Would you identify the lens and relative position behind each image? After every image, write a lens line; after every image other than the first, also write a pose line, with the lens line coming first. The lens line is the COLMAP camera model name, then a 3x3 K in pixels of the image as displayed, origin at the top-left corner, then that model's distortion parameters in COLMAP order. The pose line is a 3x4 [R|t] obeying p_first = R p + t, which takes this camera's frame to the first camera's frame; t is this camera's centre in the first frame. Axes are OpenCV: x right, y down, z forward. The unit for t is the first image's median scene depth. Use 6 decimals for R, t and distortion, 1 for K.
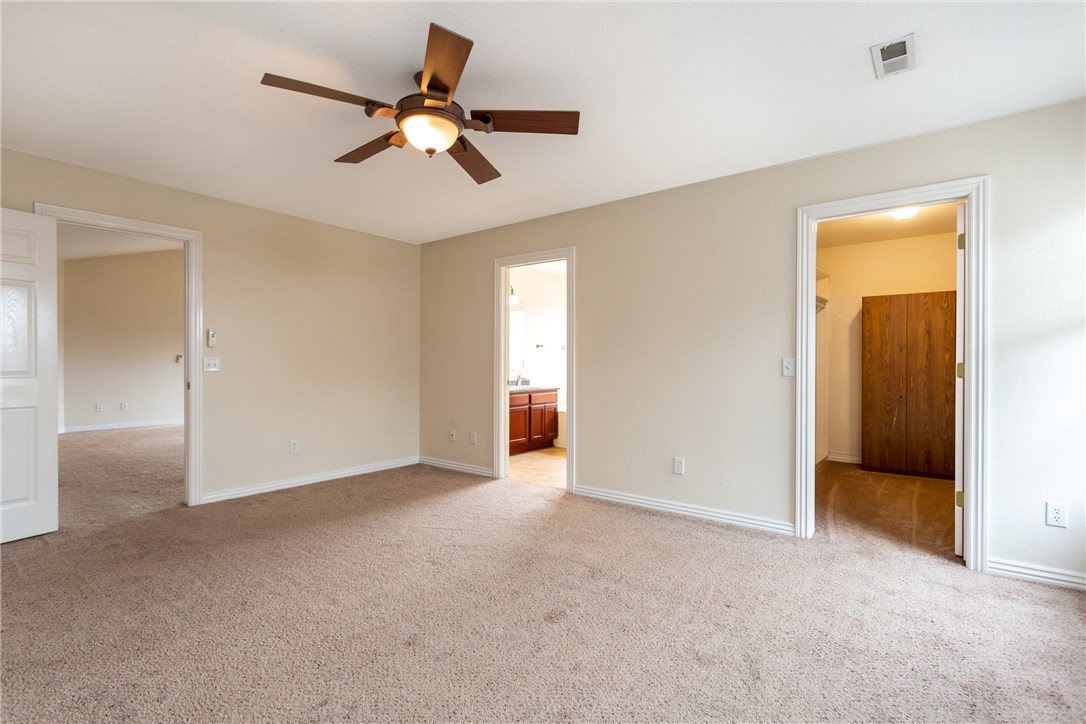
lens RADIAL K [[509.3, 0, 539.7], [0, 509.3, 362.3], [0, 0, 1]] dist [0.001134, 0.000611]
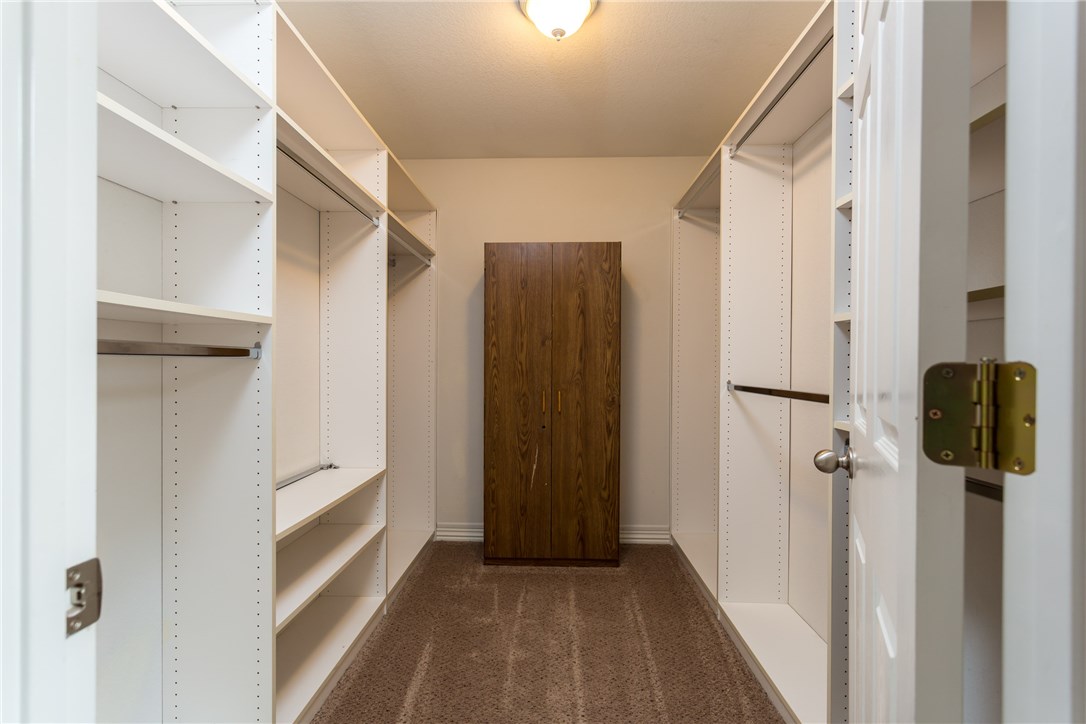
lens RADIAL K [[509.3, 0, 539.7], [0, 509.3, 362.3], [0, 0, 1]] dist [0.001134, 0.000611]
pose [[0.805829, 0.002342, 0.592144, 0.379231], [-0.000088, 0.999993, -0.003836, -0.000999], [-0.592149, 0.003039, 0.805823, 0.558488]]
